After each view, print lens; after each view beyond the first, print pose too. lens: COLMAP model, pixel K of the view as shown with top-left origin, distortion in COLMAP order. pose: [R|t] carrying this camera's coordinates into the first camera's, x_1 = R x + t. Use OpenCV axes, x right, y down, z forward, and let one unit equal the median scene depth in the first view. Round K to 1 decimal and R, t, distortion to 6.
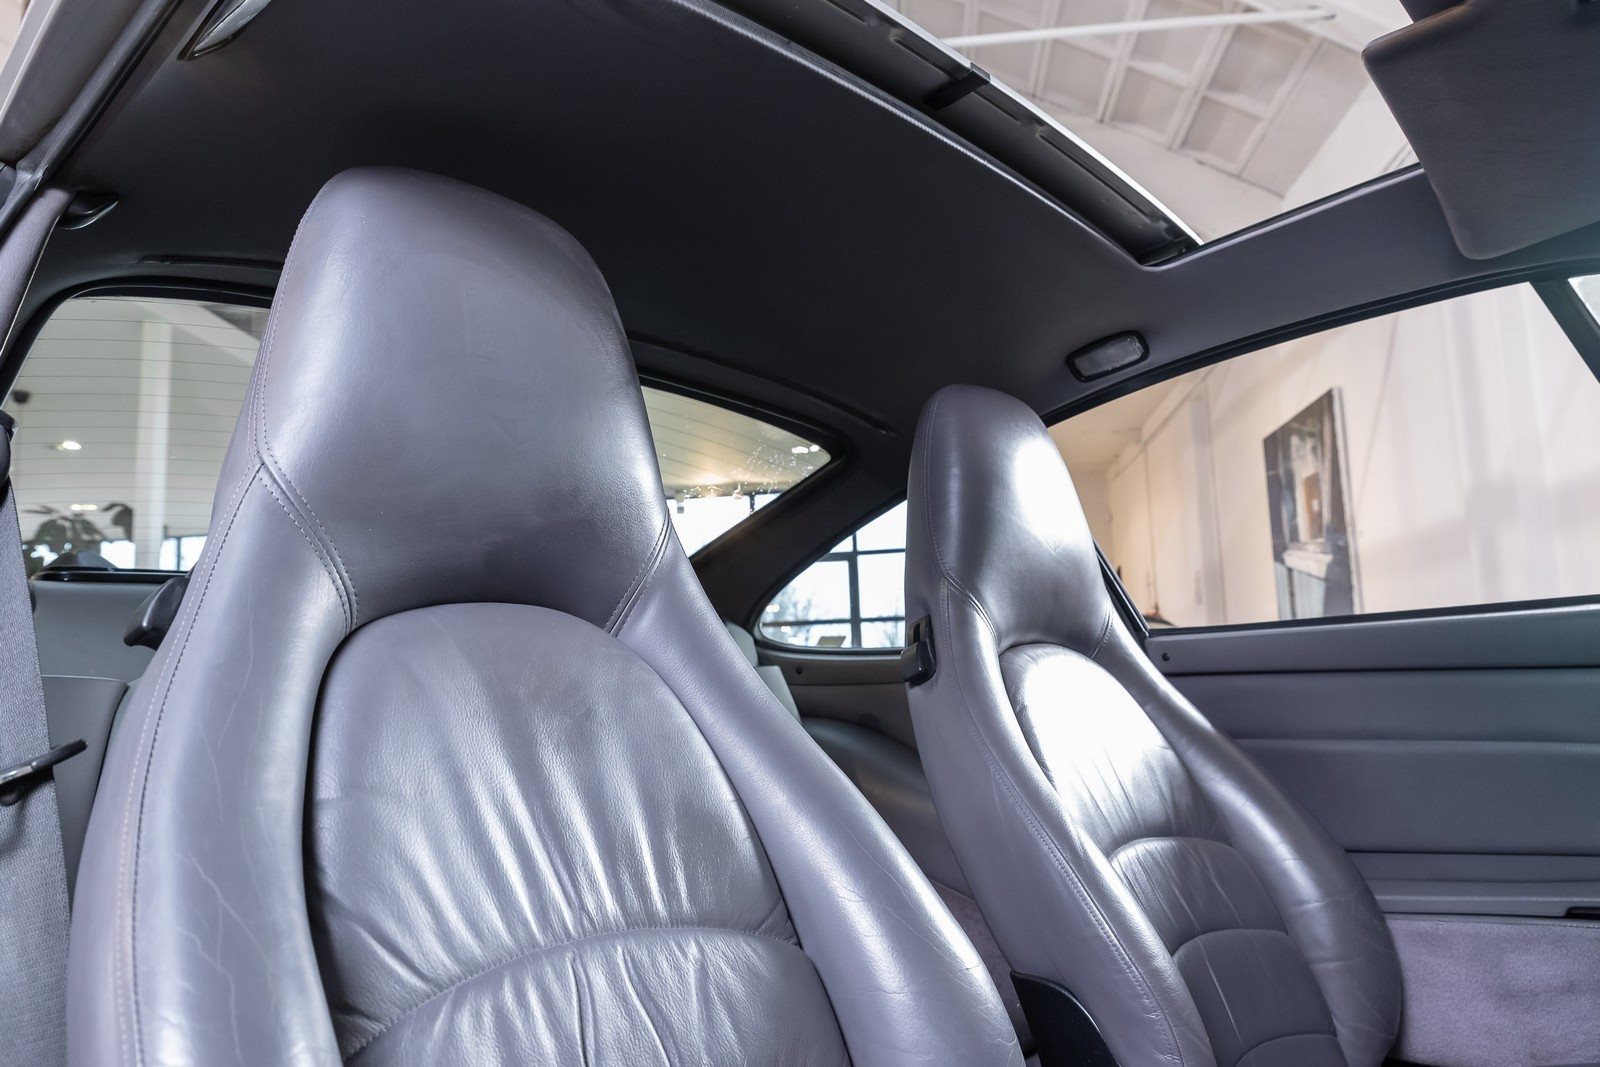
lens RADIAL K [[1230.1, 0, 840.0], [0, 1230.1, 525.7], [0, 0, 1]] dist [-0.002903, 0.000675]
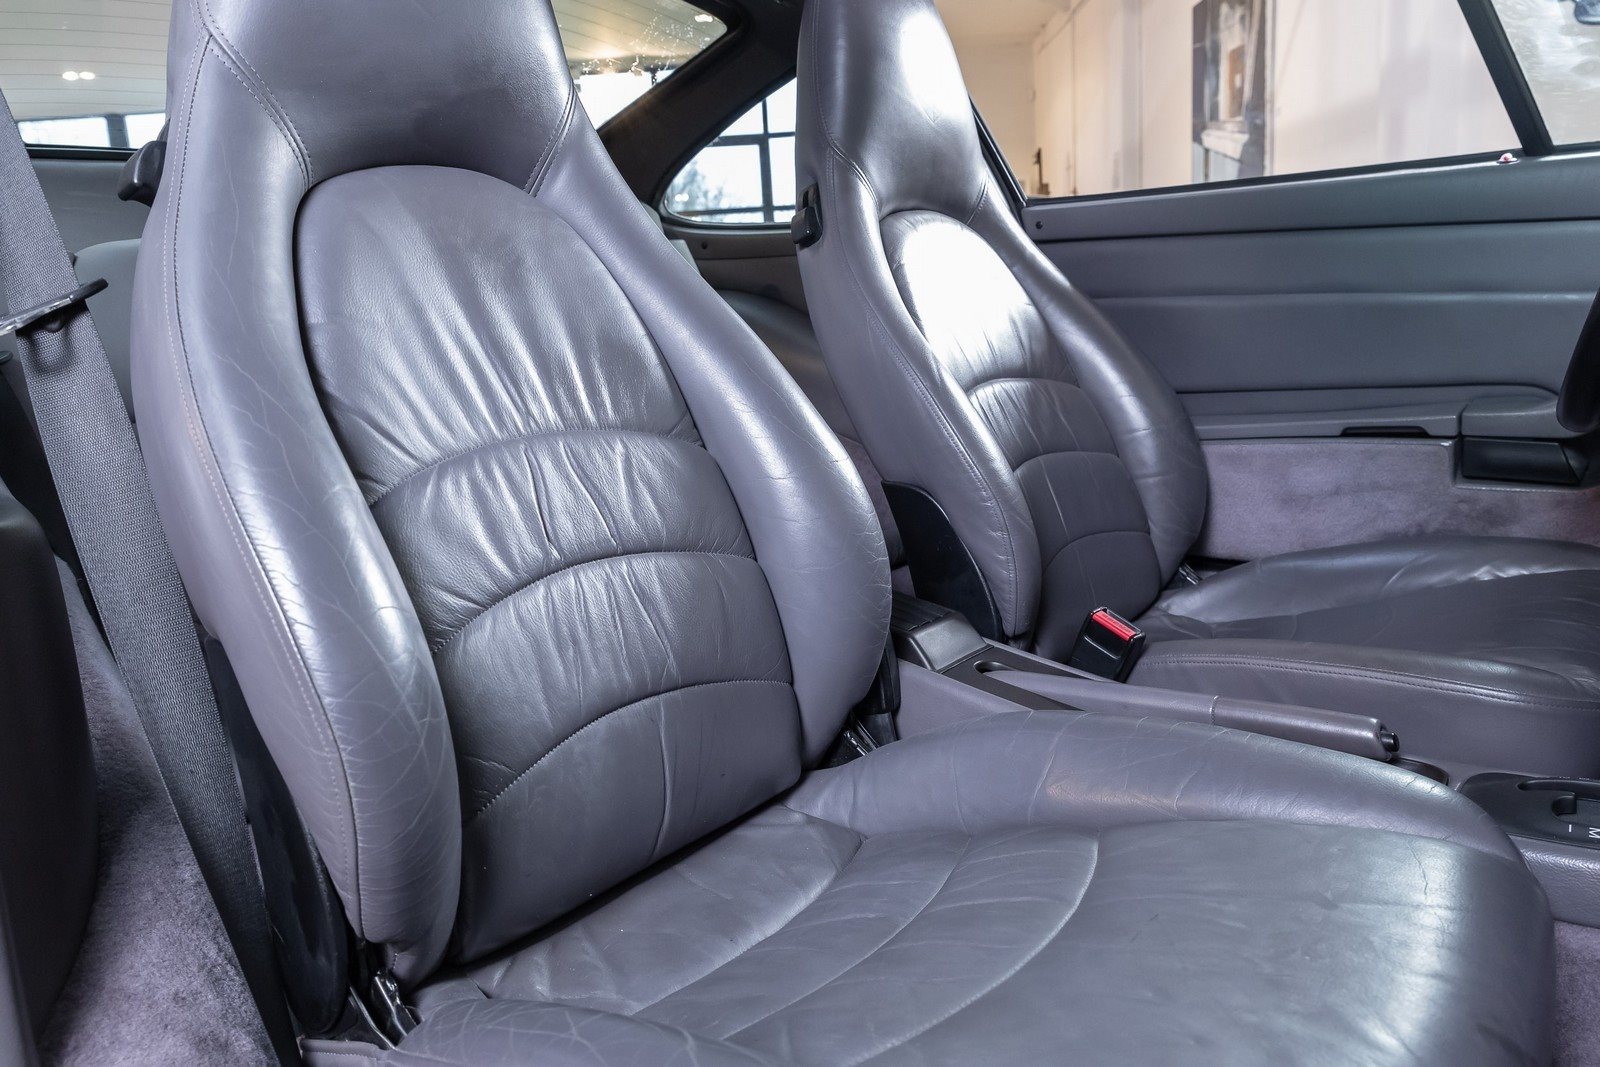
lens RADIAL K [[1230.1, 0, 840.0], [0, 1230.1, 525.7], [0, 0, 1]] dist [-0.002903, 0.000675]
pose [[0.997560, -0.025486, 0.064997, 0.021123], [0.003070, 0.946100, 0.323859, 0.010186], [-0.069747, -0.322869, 0.943870, -0.216198]]
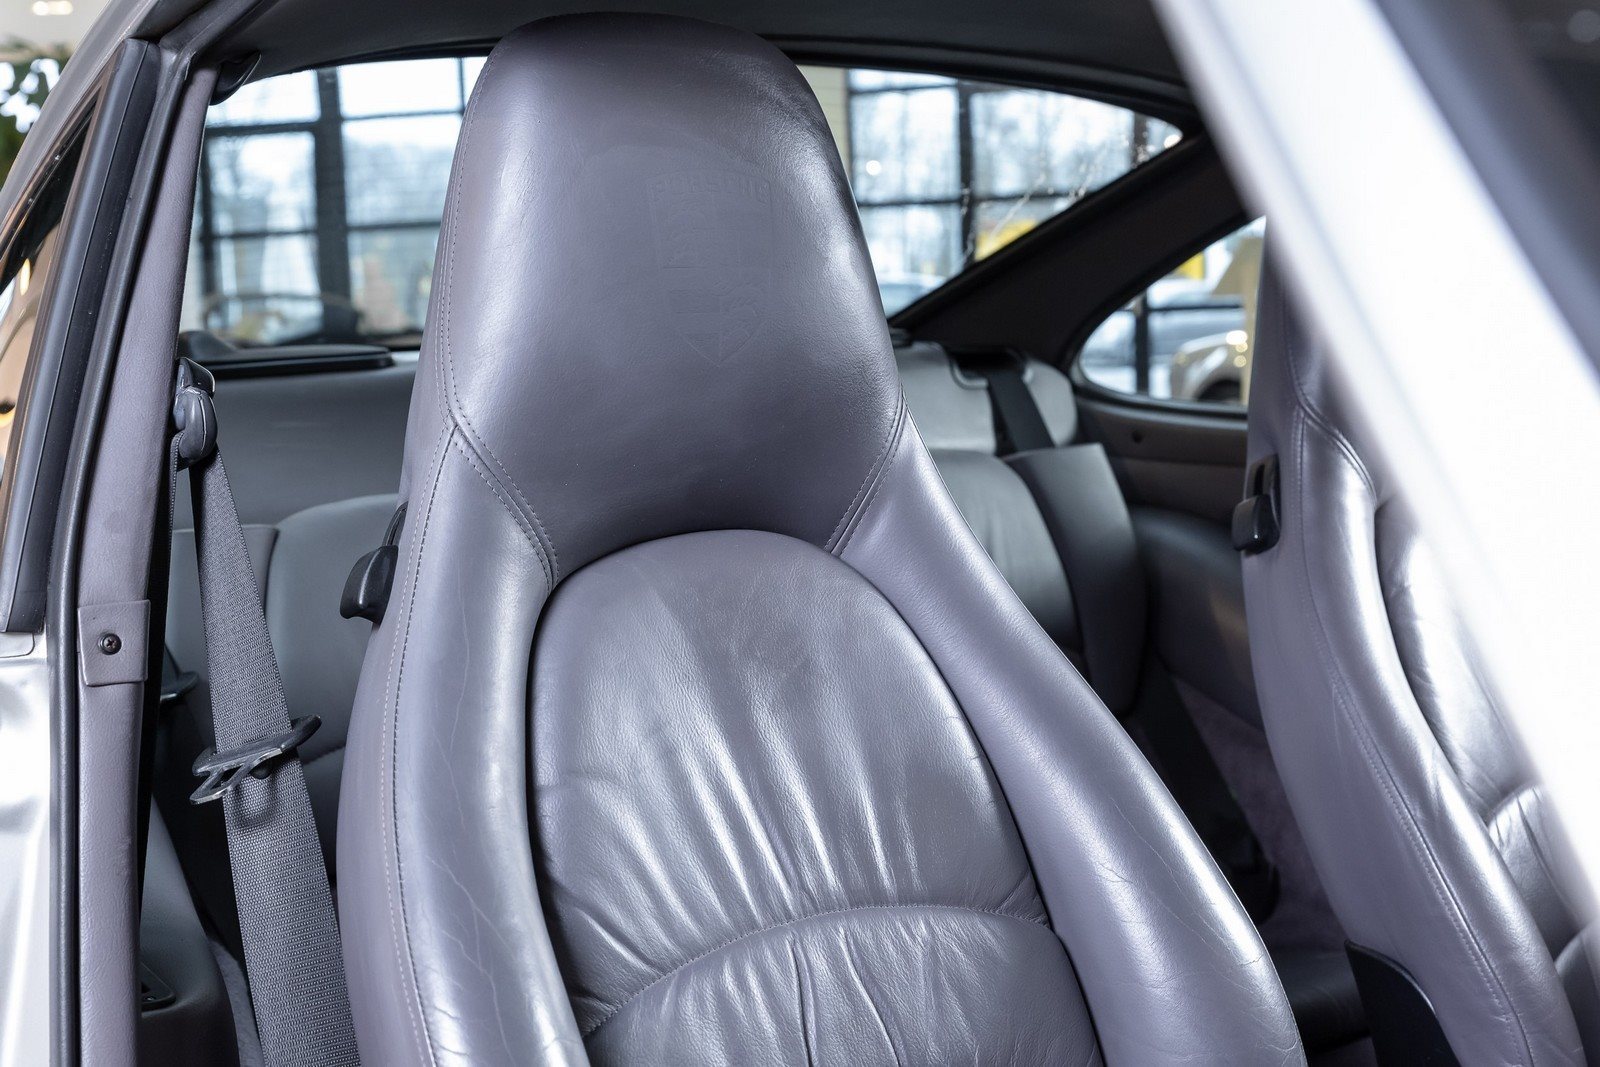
lens RADIAL K [[2114.3, 0, 712.0], [0, 2114.3, 553.3], [0, 0, 1]] dist [-0.000469, -0.032741]
pose [[0.965183, 0.027084, -0.260170, 0.117974], [0.037471, 0.970051, 0.239995, -0.280334], [0.258878, -0.241387, 0.935262, -0.402228]]
